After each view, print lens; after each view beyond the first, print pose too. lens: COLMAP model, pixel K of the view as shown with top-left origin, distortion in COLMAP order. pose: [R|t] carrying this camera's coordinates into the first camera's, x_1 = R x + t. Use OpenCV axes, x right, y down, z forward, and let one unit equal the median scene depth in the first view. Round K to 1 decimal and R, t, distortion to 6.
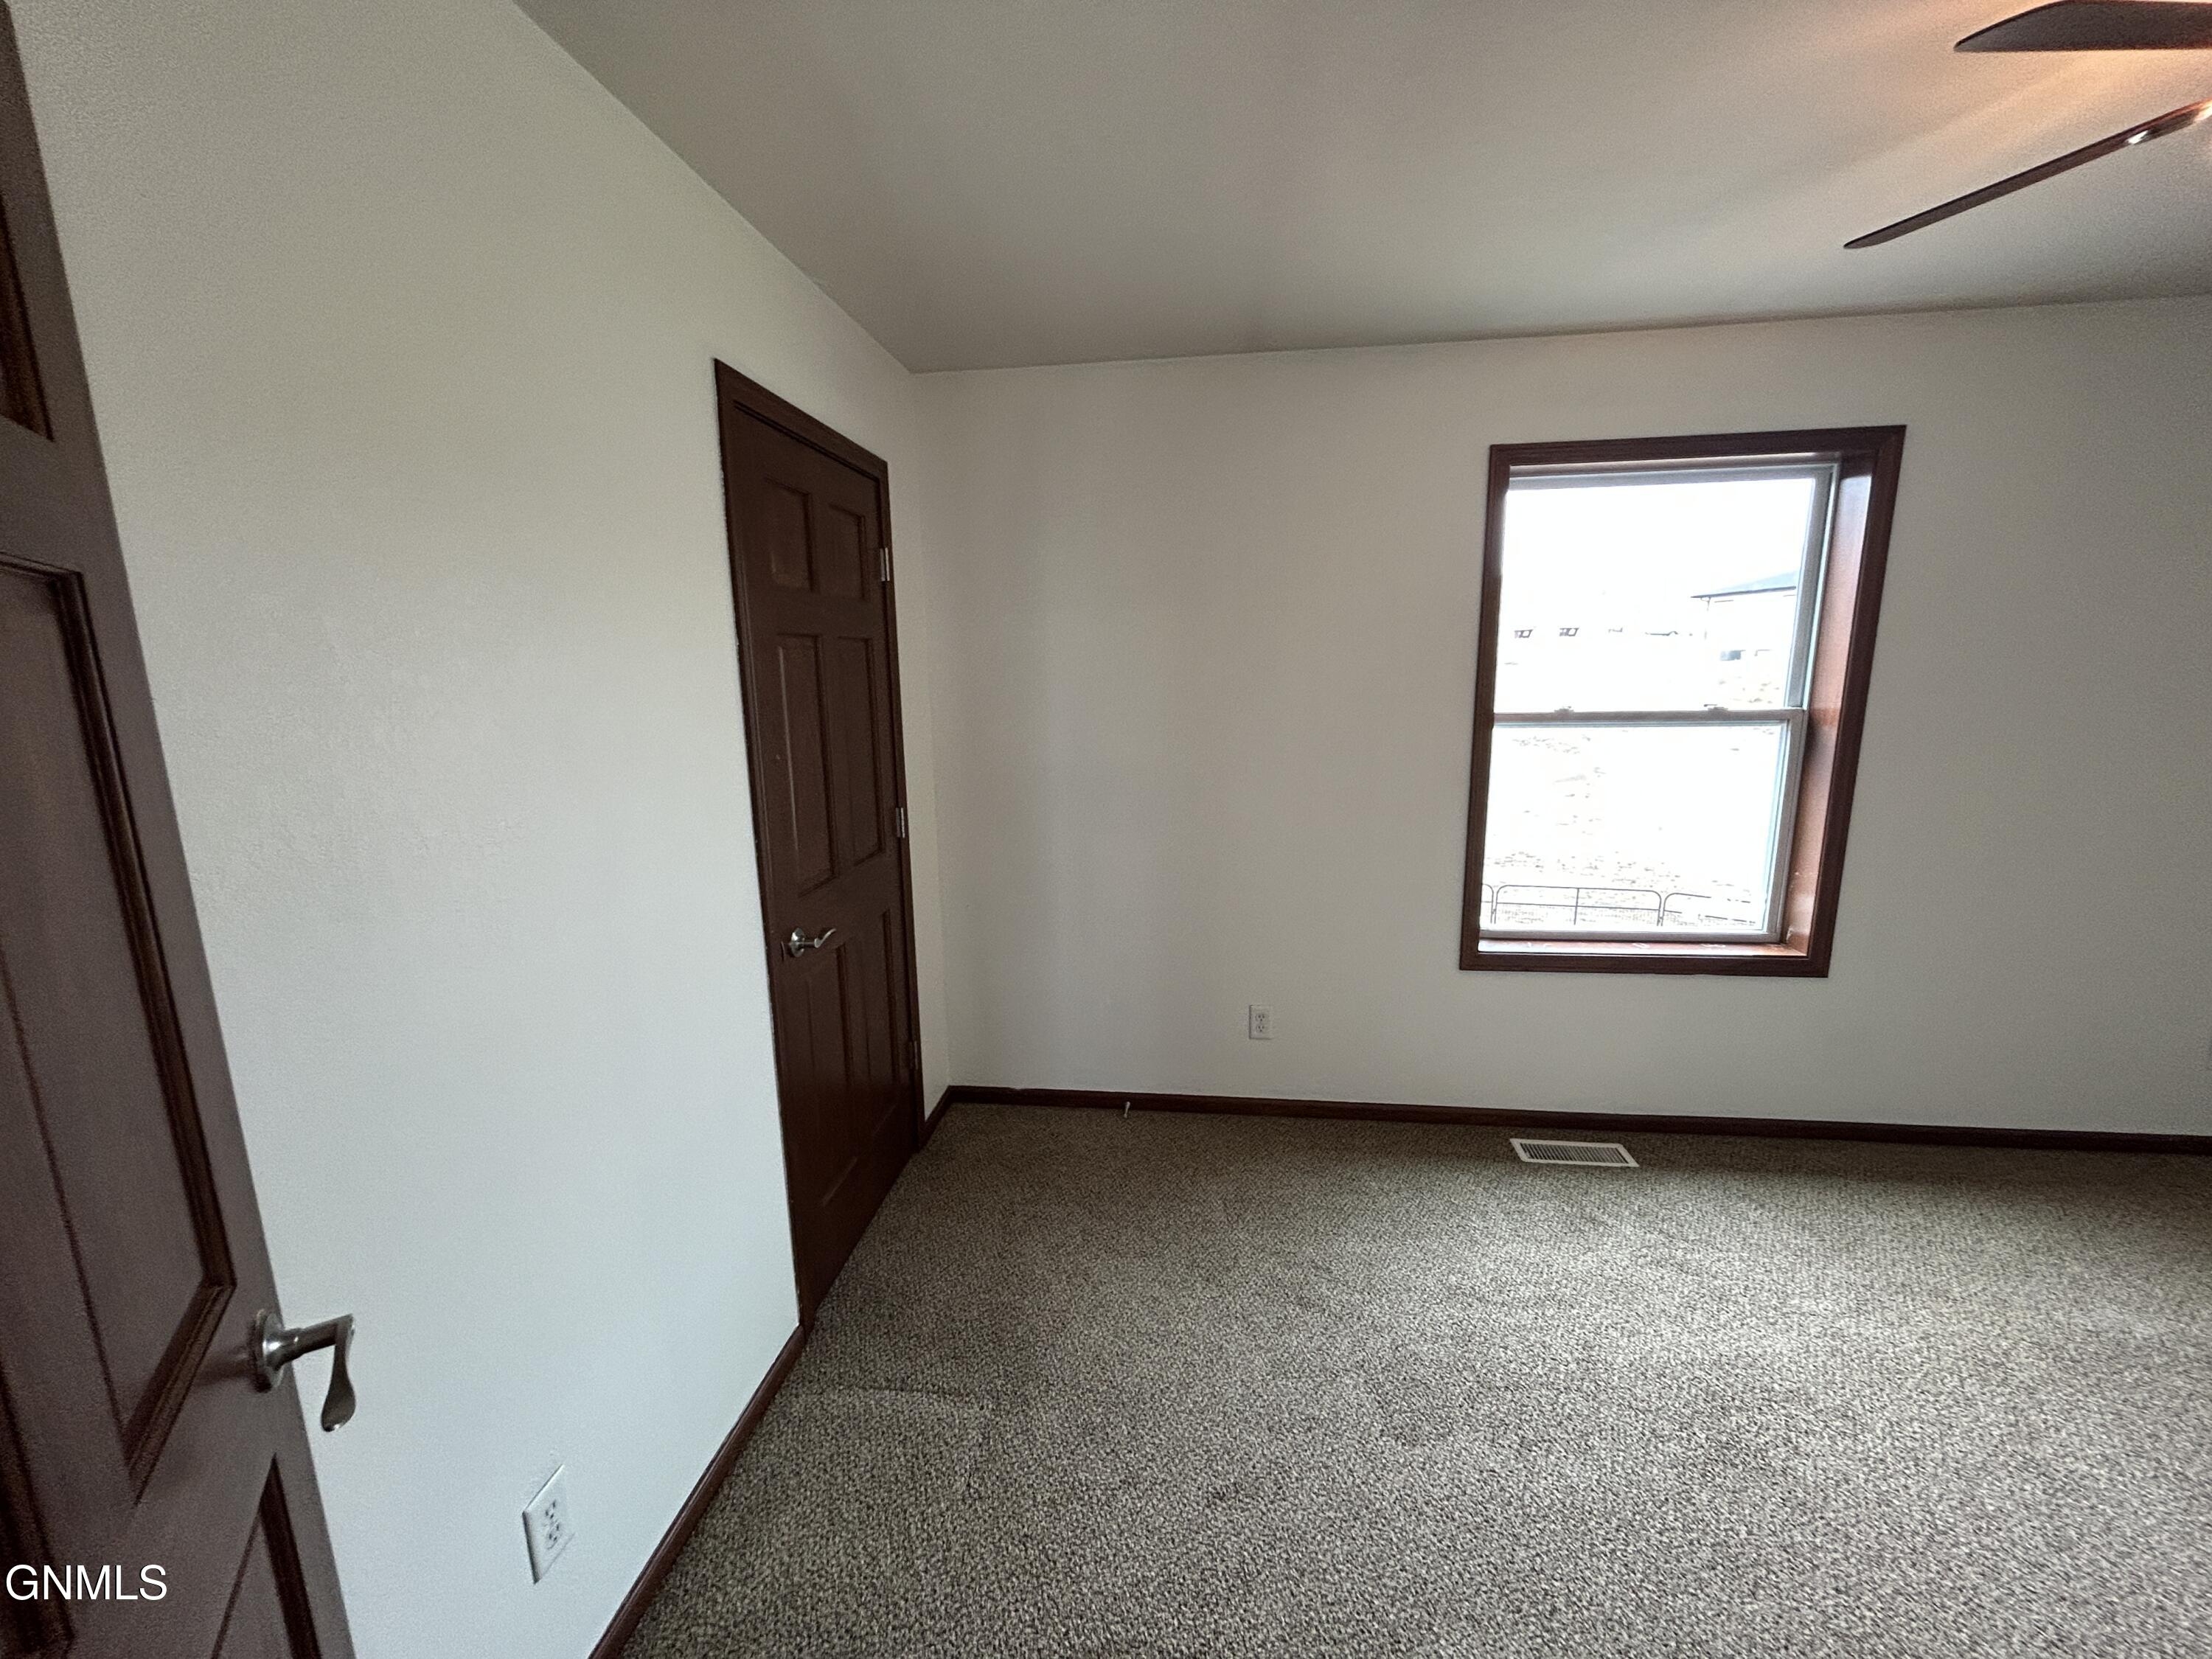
lens RADIAL K [[894.9, 0, 1106.0], [0, 894.9, 829.5], [0, 0, 1]] dist [-0.005194, 0.002926]
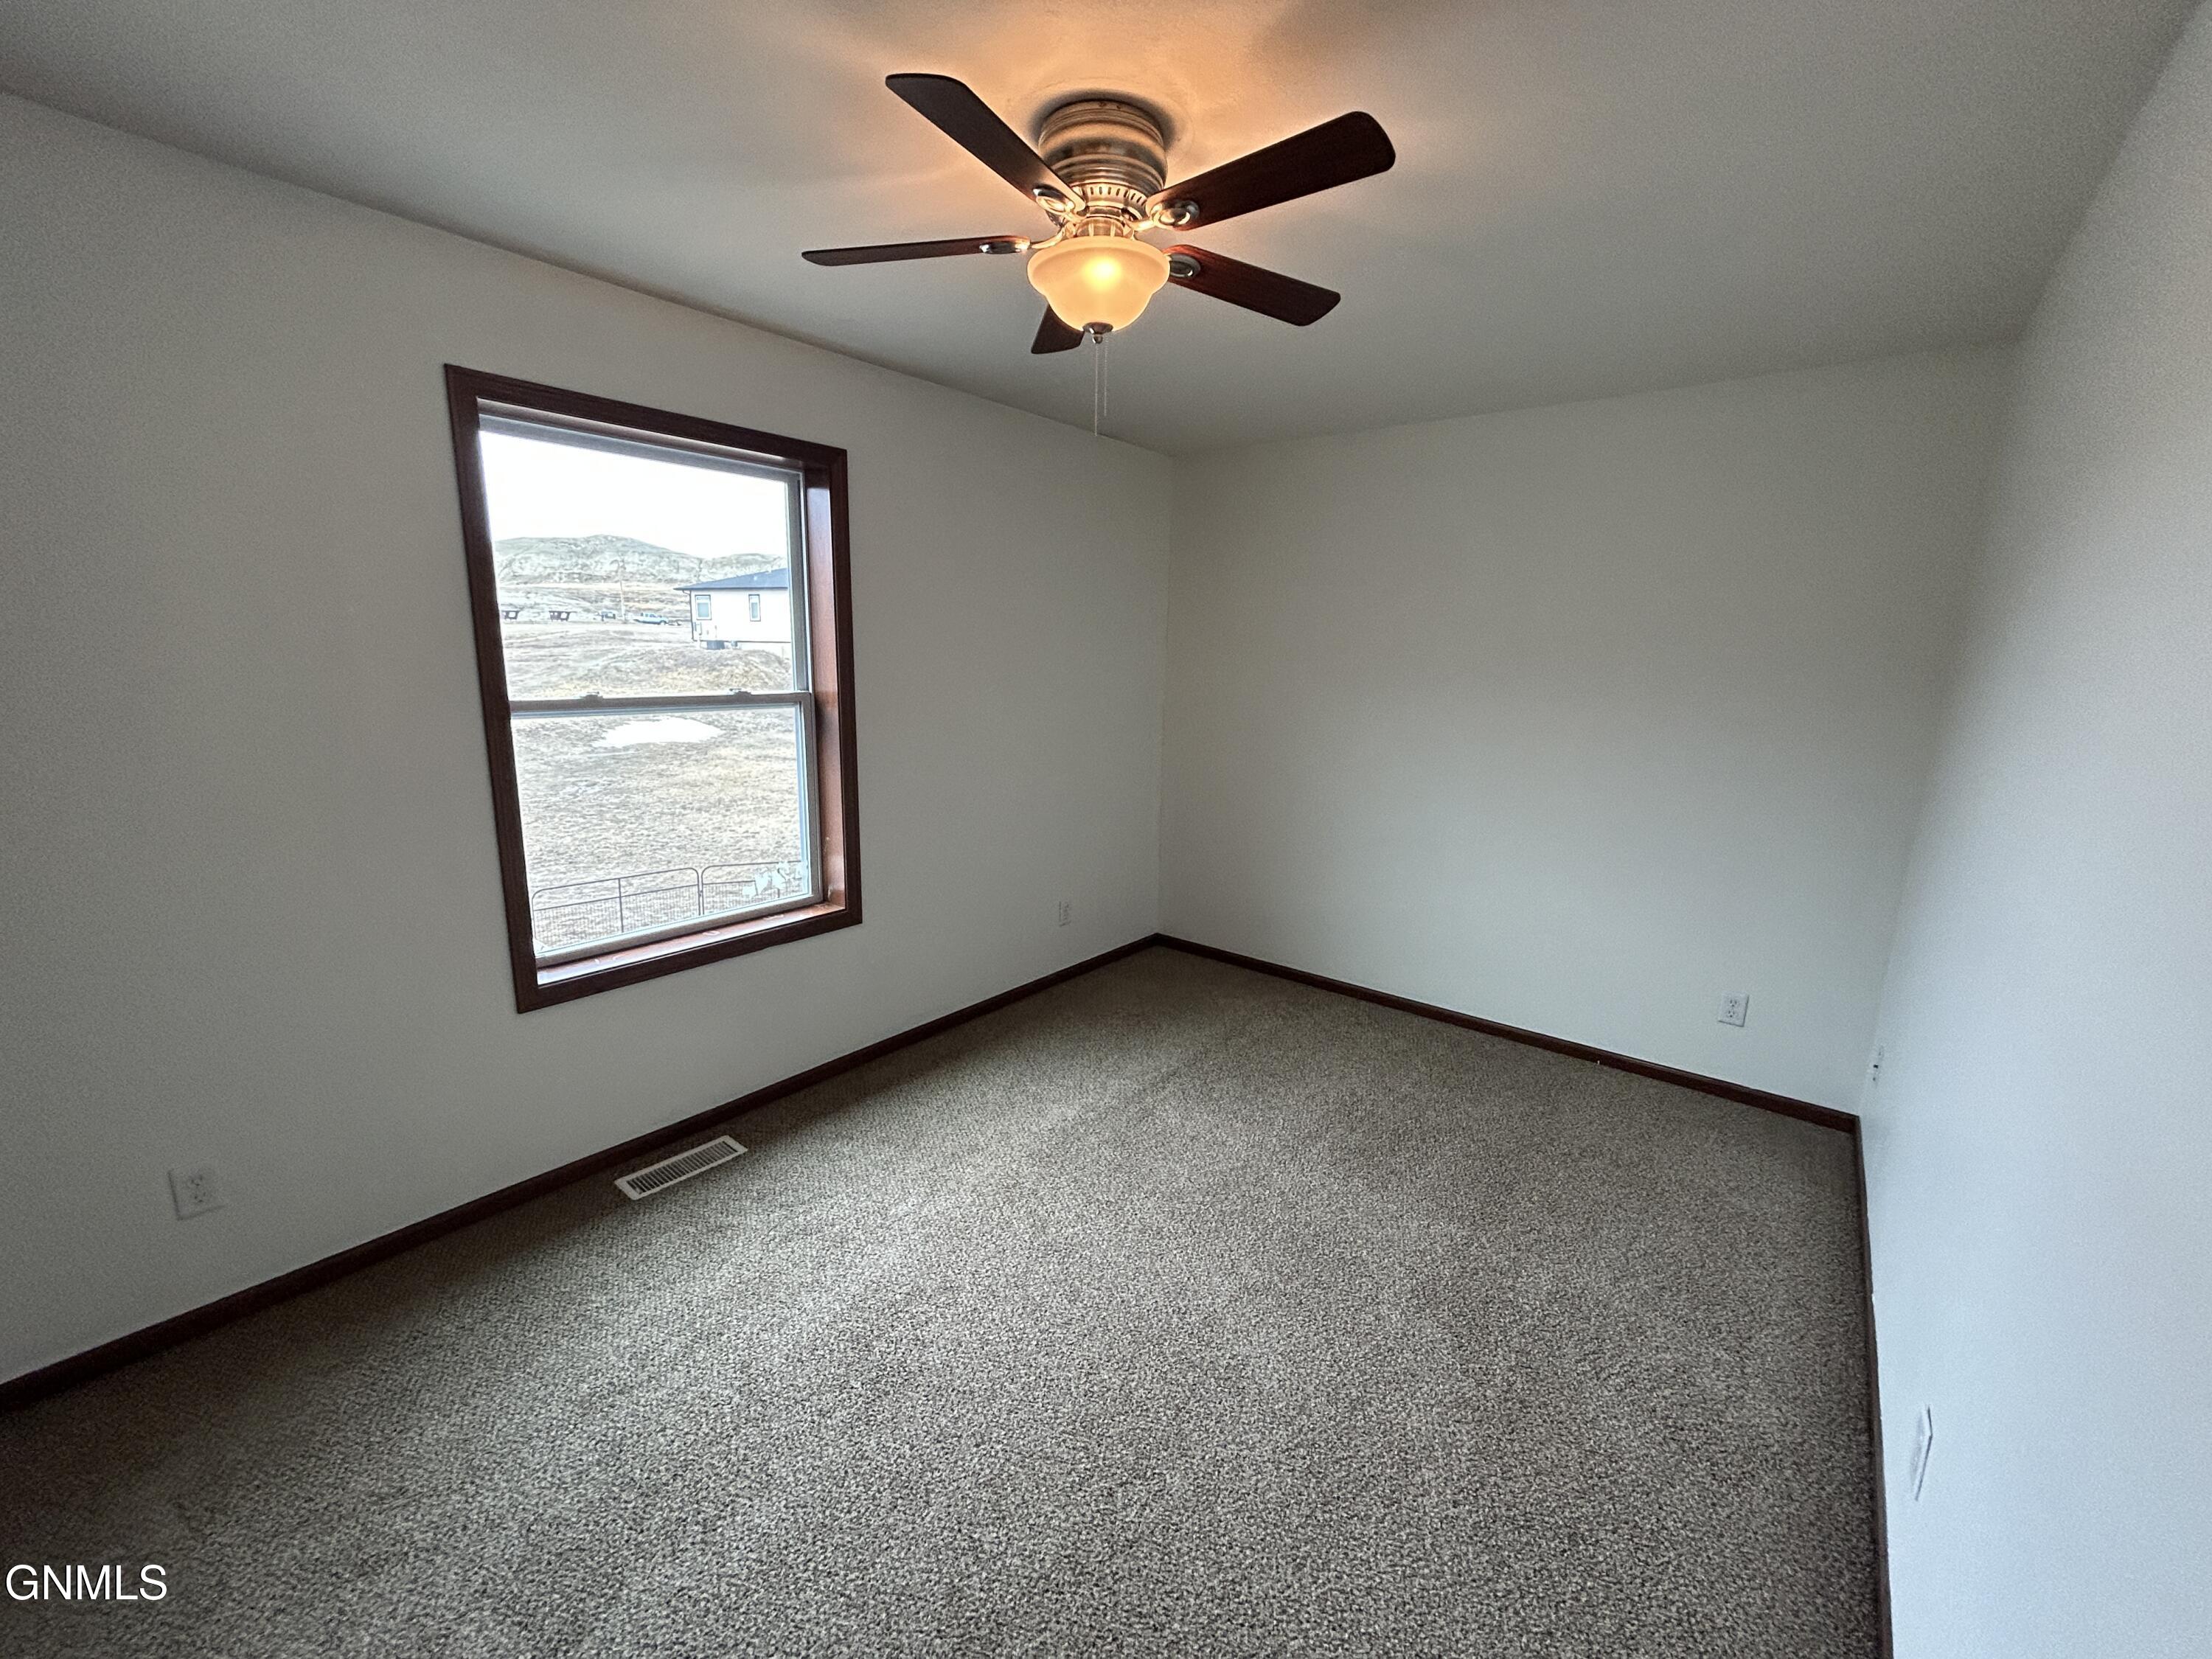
lens RADIAL K [[894.0, 0, 1090.3], [0, 894.0, 825.3], [0, 0, 1]] dist [-0.002527, 0.006903]
pose [[0.541716, -0.138823, 0.829019, 0.023897], [0.128366, 0.988362, 0.081626, -0.017168], [-0.830702, 0.062199, 0.553232, 0.106173]]
